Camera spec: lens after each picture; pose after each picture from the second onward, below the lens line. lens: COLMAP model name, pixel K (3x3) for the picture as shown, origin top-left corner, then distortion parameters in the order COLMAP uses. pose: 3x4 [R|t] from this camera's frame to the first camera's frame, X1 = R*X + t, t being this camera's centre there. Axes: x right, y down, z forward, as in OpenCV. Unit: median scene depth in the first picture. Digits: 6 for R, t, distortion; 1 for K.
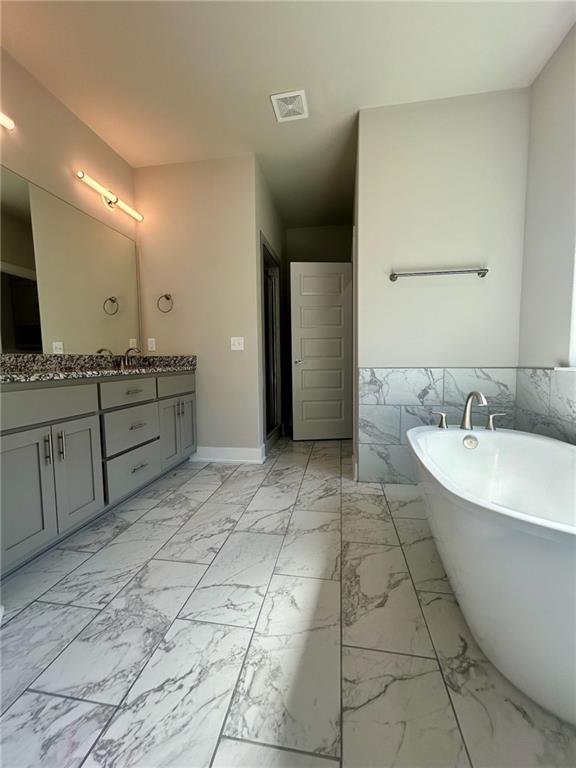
lens RADIAL K [[309.1, 0, 288.0], [0, 309.1, 384.0], [0, 0, 1]] dist [0.002982, 0.000208]
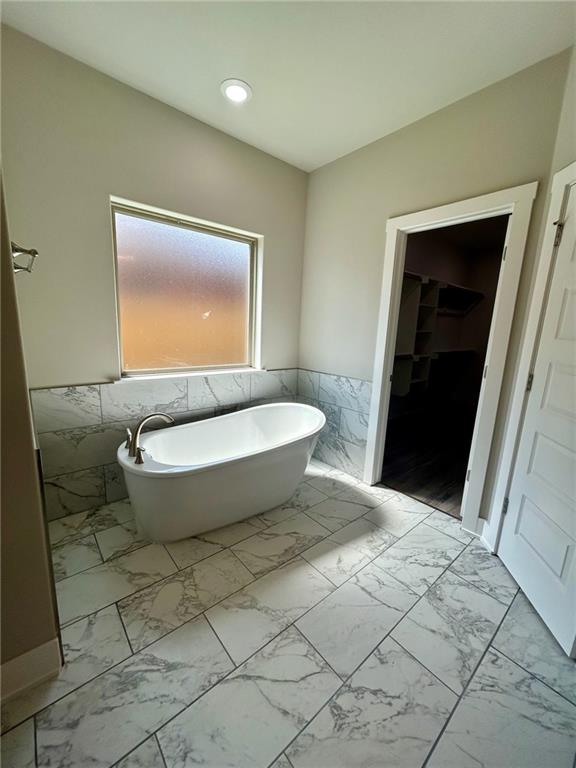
lens RADIAL K [[309.1, 0, 288.0], [0, 309.1, 384.0], [0, 0, 1]] dist [0.002982, 0.000208]
pose [[-0.766876, -0.146810, 0.624778, -0.527152], [0.011241, 0.970264, 0.241789, -0.419632], [-0.641697, 0.192446, -0.742422, 1.861129]]
